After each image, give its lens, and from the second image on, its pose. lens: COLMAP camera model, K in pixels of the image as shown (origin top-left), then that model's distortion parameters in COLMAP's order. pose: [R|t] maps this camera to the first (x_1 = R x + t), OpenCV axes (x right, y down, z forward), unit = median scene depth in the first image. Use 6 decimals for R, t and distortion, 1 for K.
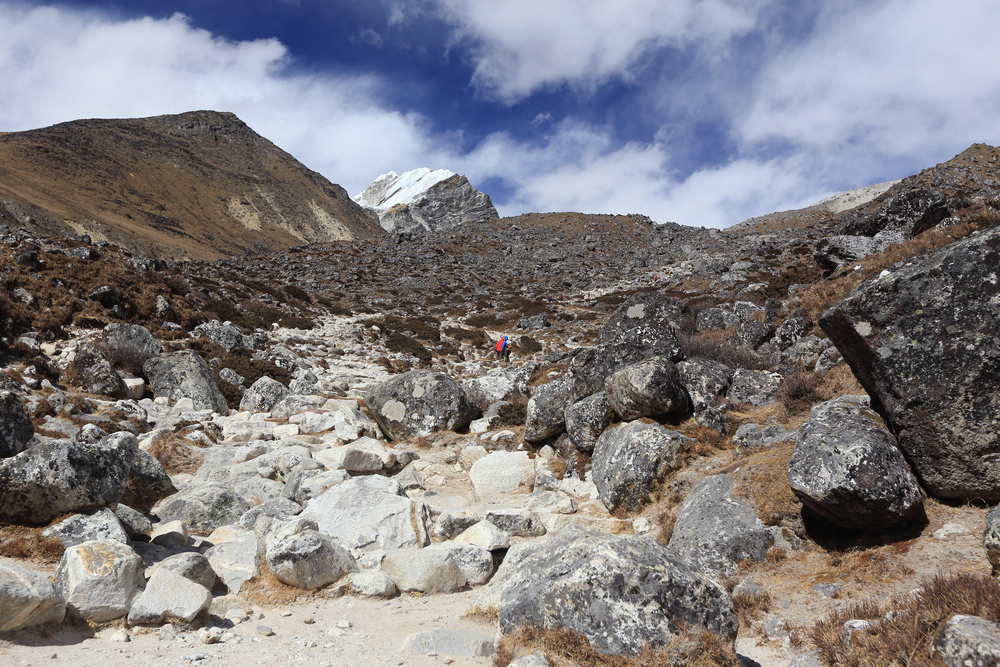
lens RADIAL K [[944.9, 0, 500.0], [0, 944.9, 333.5], [0, 0, 1]] dist [-0.004807, 0.152664]
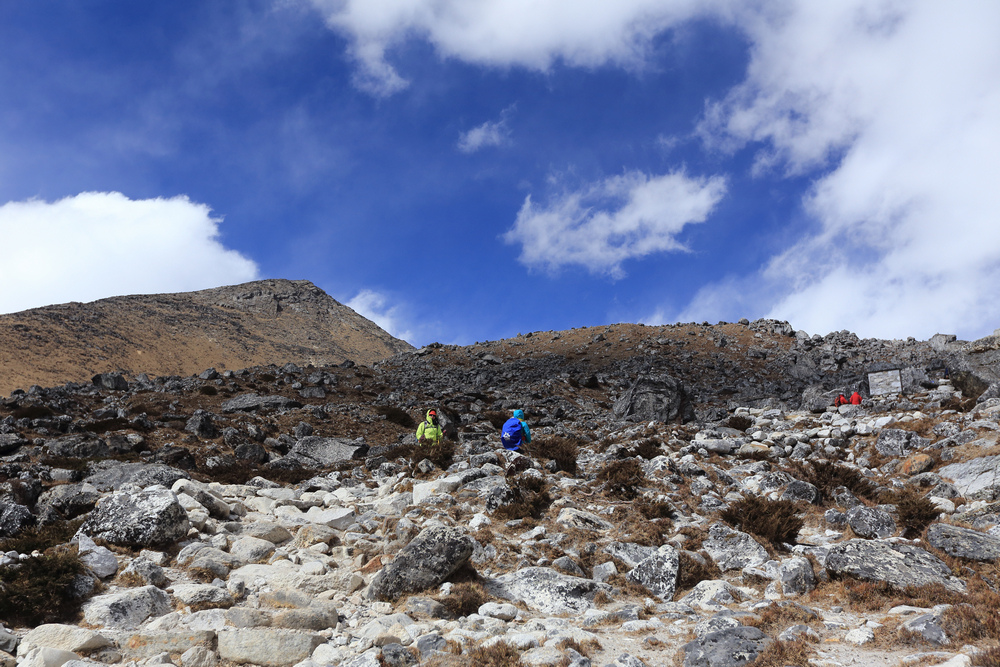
lens RADIAL K [[944.9, 0, 500.0], [0, 944.9, 333.5], [0, 0, 1]] dist [-0.004807, 0.152664]
pose [[0.981897, -0.074071, -0.174331, 0.057777], [0.040343, 0.981032, -0.189600, -0.020104], [0.185069, 0.179135, 0.966261, 0.303727]]
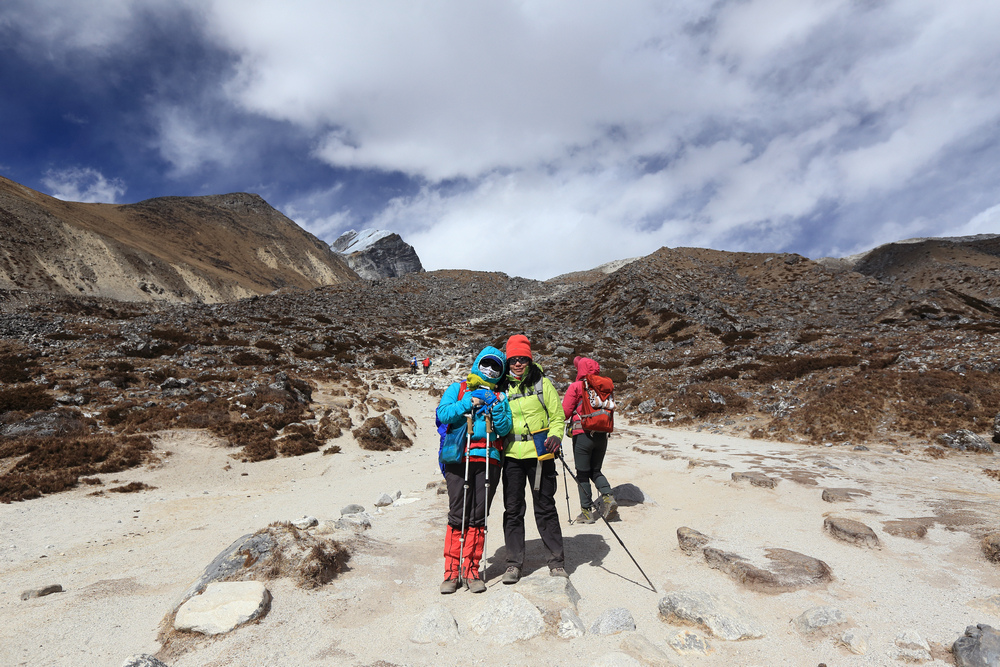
lens RADIAL K [[596.1, 0, 493.8], [0, 596.1, 322.9], [0, 0, 1]] dist [-0.005340, 0.001628]
pose [[0.991749, 0.021679, 0.126352, -0.007576], [-0.019496, 0.999639, -0.018490, -0.002430], [-0.126707, 0.015874, 0.991813, -0.093531]]
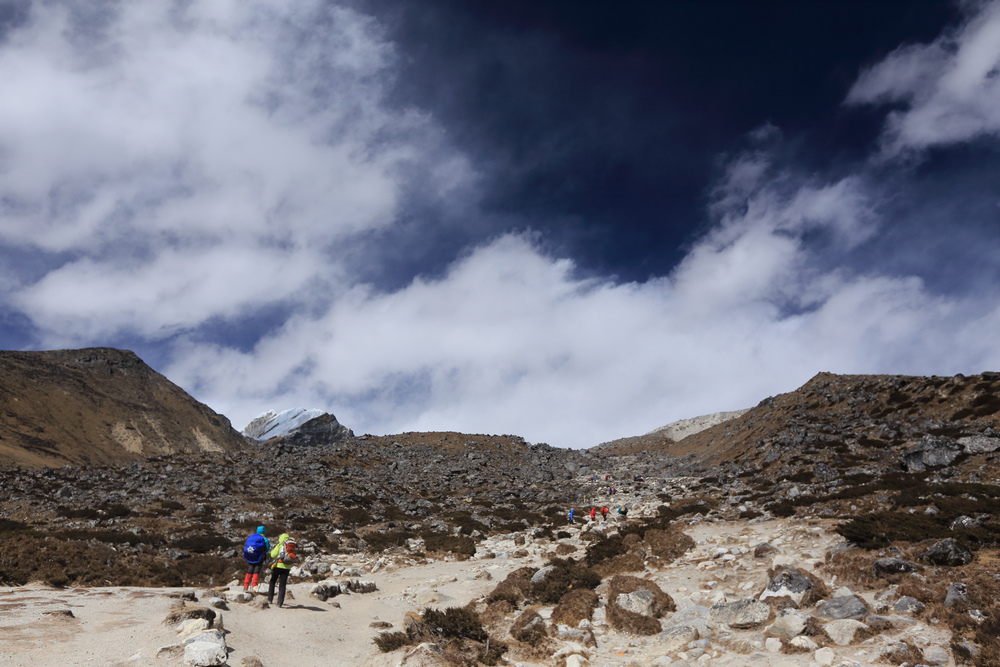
lens RADIAL K [[742.3, 0, 500.1], [0, 742.3, 328.3], [0, 0, 1]] dist [-0.030897, 0.089253]
pose [[0.982676, 0.042026, 0.180503, -0.013415], [0.010975, 0.959044, -0.283044, -0.003311], [-0.185005, 0.280122, 0.941969, 0.108425]]
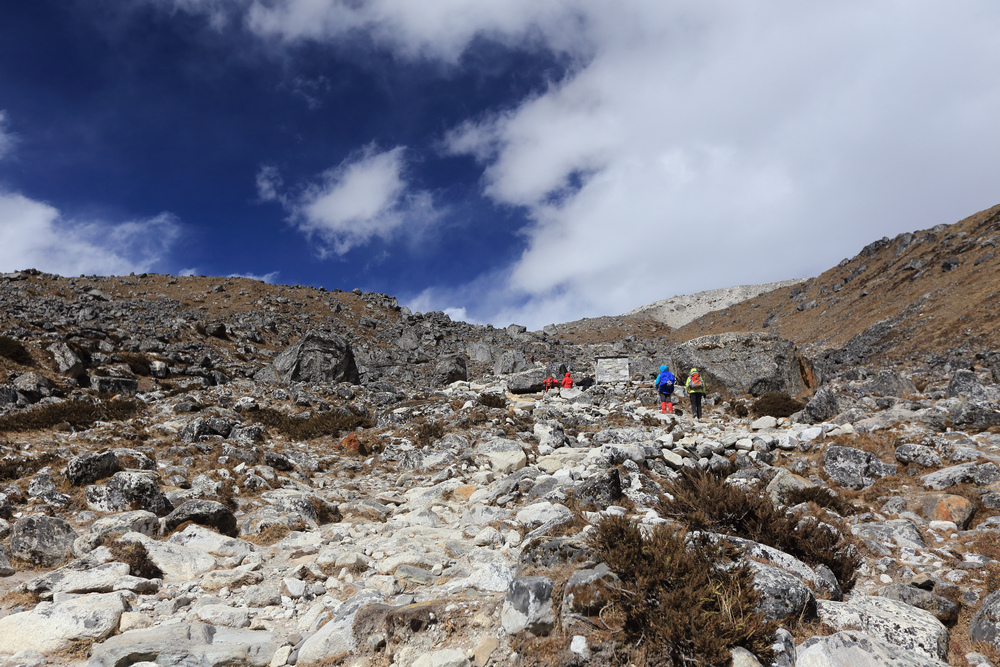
lens RADIAL K [[844.1, 0, 500.0], [0, 844.1, 333.5], [0, 0, 1]] dist [0.014911, 0.014607]
pose [[0.961995, 0.051153, 0.268234, 0.052140], [-0.012466, 0.989500, -0.143992, -0.021704], [-0.272784, 0.135176, 0.952532, 0.316020]]
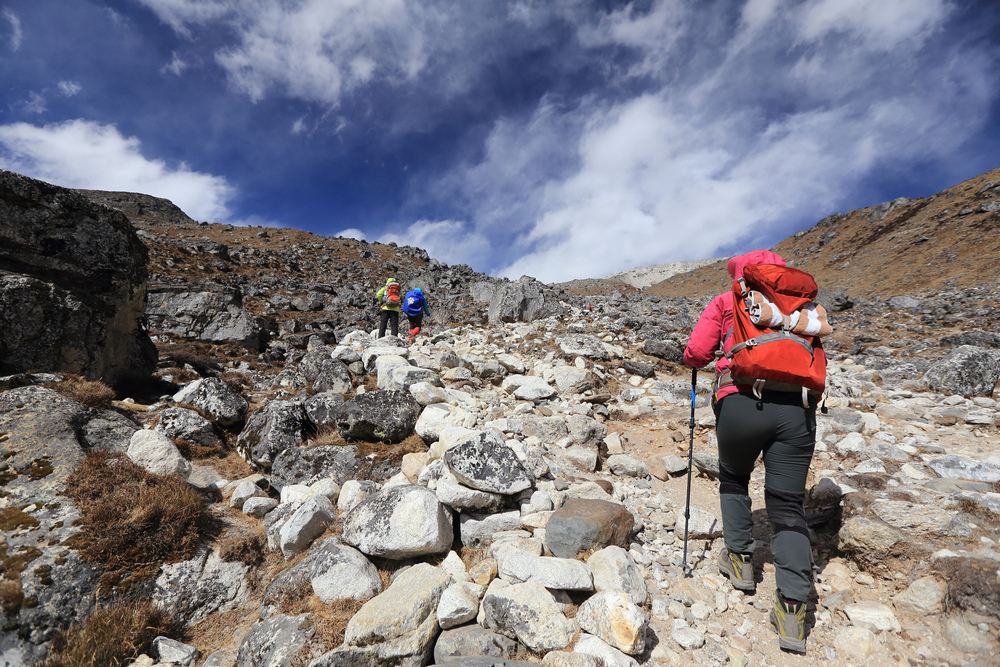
lens RADIAL K [[451.1, 0, 497.5], [0, 451.1, 329.1], [0, 0, 1]] dist [-0.058858, 0.021271]
pose [[0.971067, 0.059433, 0.231294, 0.080808], [-0.045069, 0.996741, -0.066904, -0.031705], [-0.234517, 0.054544, 0.970581, 0.411412]]
